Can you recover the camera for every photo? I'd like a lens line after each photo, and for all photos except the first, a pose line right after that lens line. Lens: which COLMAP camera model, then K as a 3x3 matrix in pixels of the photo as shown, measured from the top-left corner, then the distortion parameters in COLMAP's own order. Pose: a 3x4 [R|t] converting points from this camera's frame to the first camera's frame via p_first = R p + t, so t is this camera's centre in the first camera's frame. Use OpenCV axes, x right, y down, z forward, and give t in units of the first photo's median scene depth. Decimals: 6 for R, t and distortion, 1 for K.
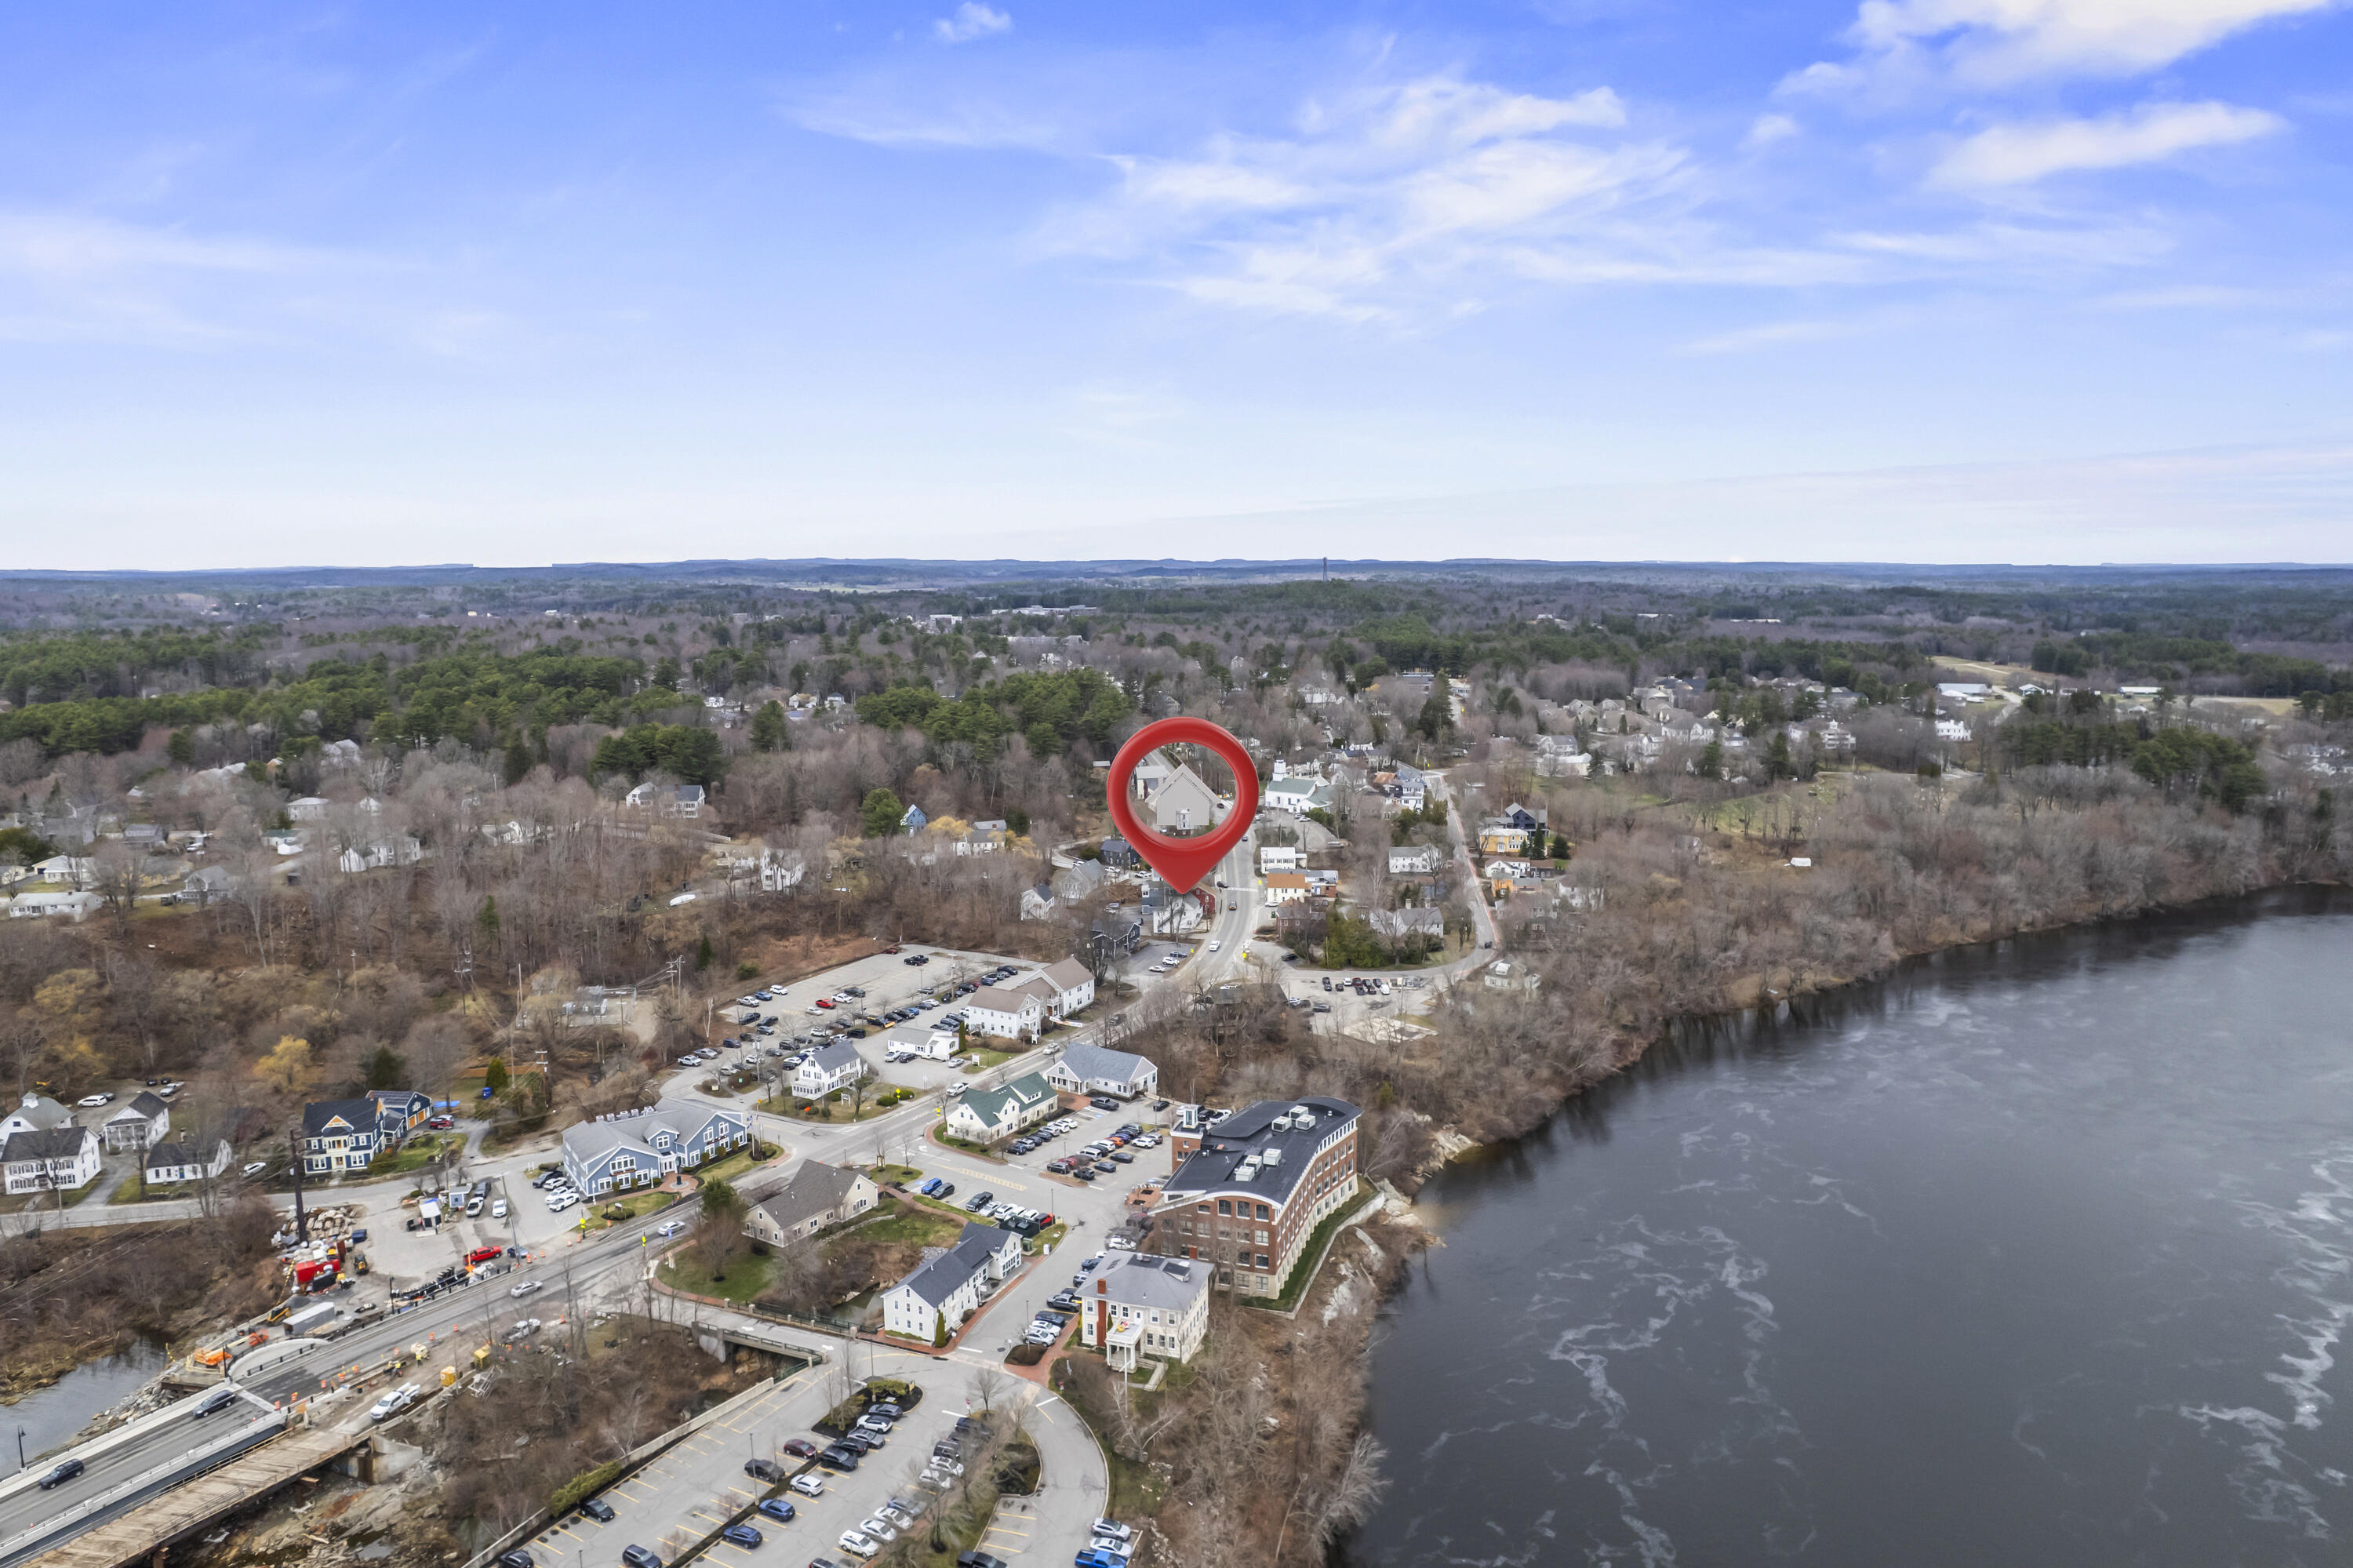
lens RADIAL K [[1515.8, 0, 1182.9], [0, 1515.8, 785.7], [0, 0, 1]] dist [-0.071109, 0.064414]
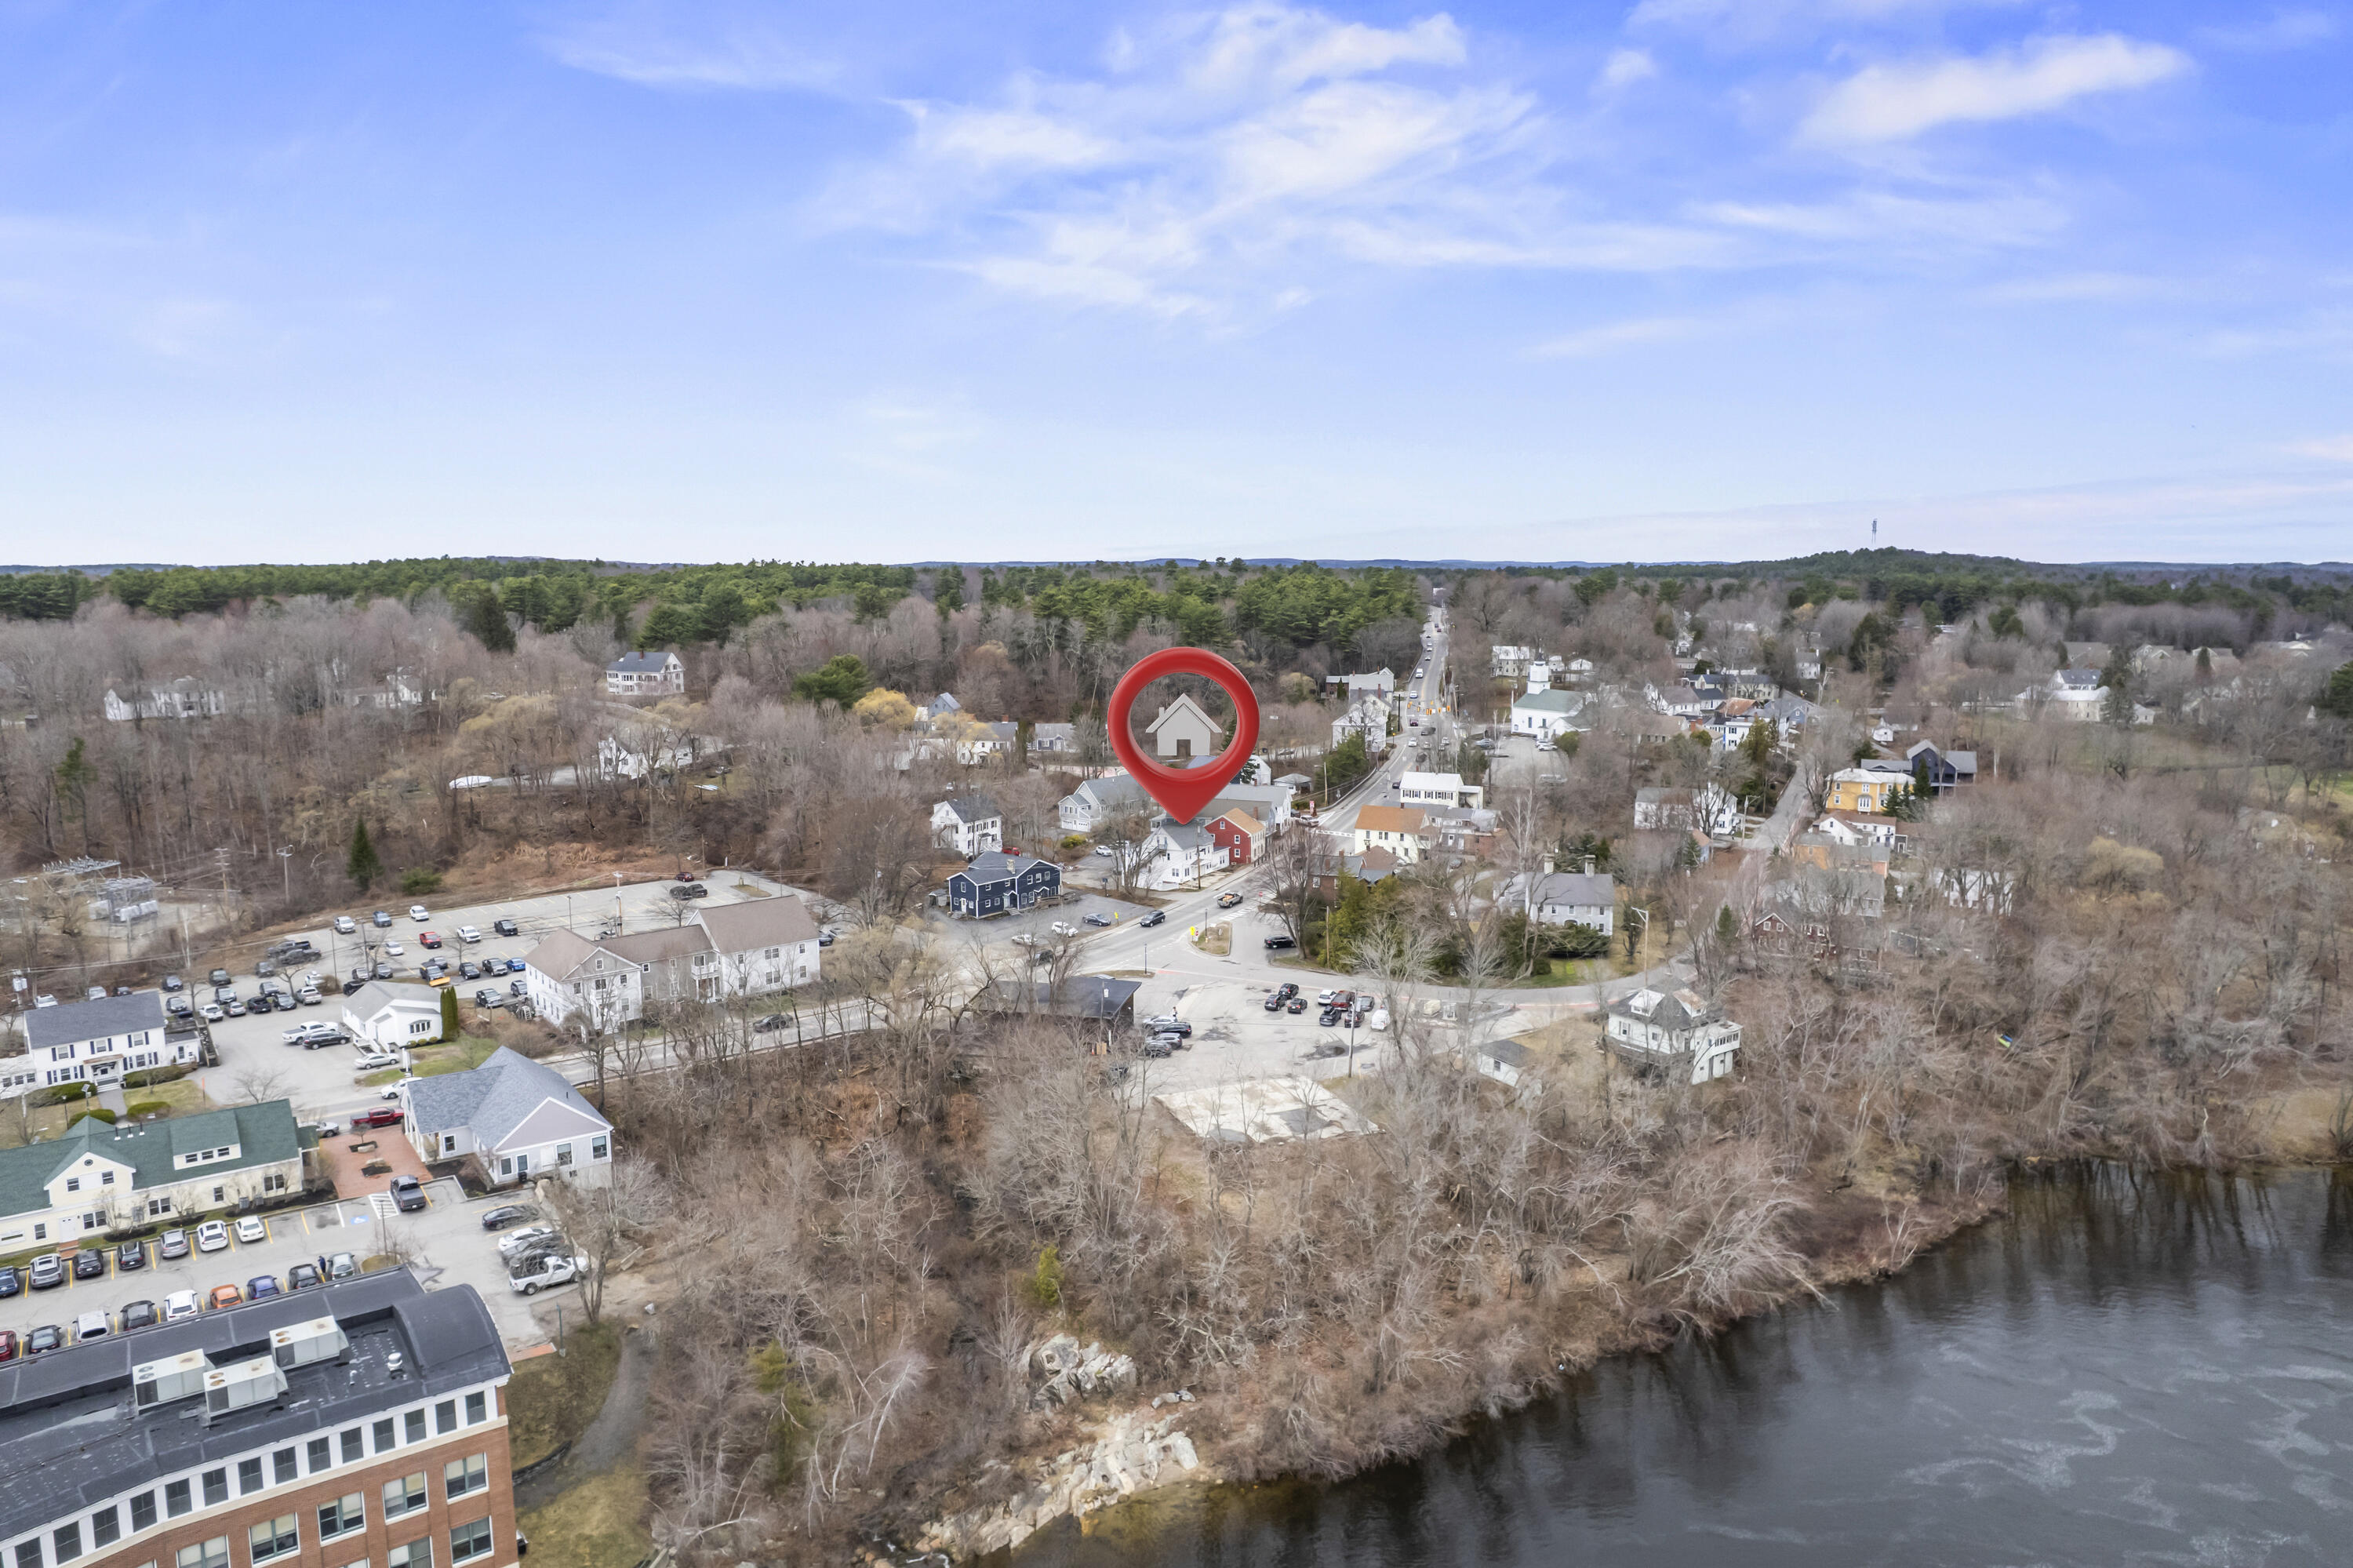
lens RADIAL K [[1511.9, 0, 1185.7], [0, 1511.9, 809.5], [0, 0, 1]] dist [-0.040342, 0.002328]
pose [[0.930346, 0.056680, -0.362276, 0.219738], [-0.053641, 0.998390, 0.018452, 0.057532], [0.362739, 0.002266, 0.931888, 0.487086]]
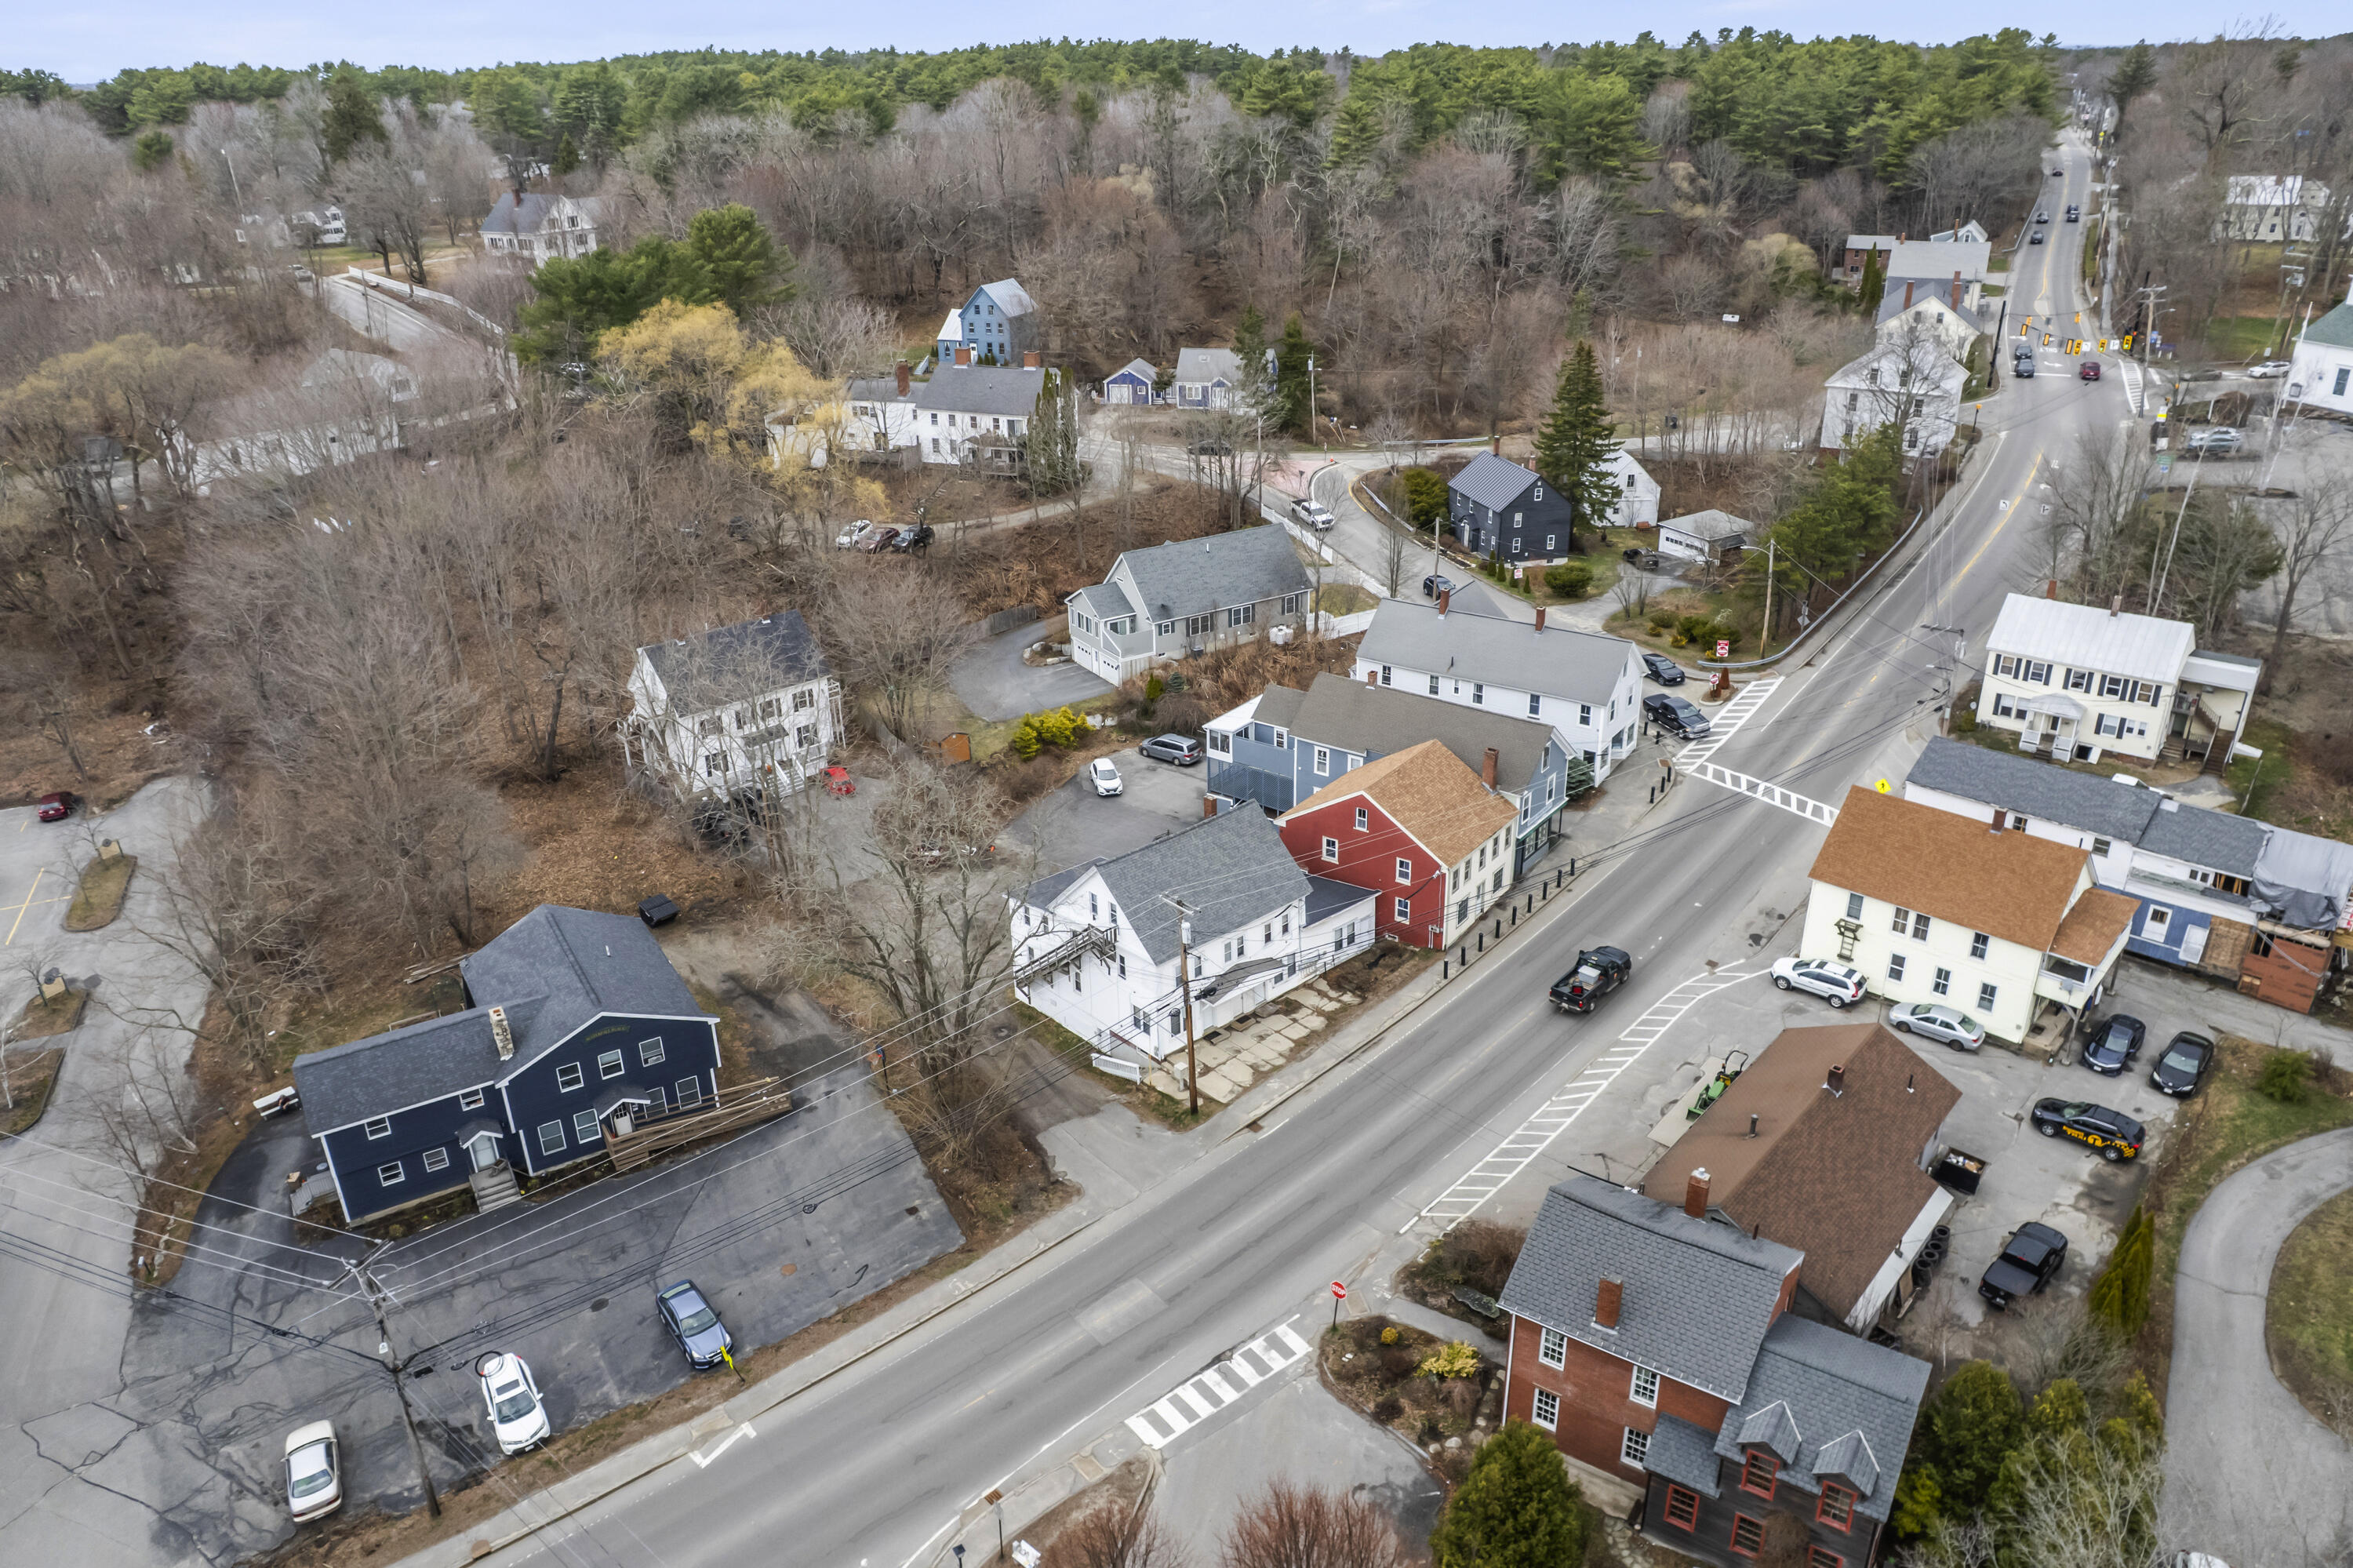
lens RADIAL K [[1591.0, 0, 1176.5], [0, 1591.0, 784.0], [0, 0, 1]] dist [-0.082280, 0.075488]
pose [[0.777080, 0.245079, -0.579727, 0.109234], [-0.072592, 0.949827, 0.304235, 0.011371], [0.625202, -0.194331, 0.755882, 0.896222]]
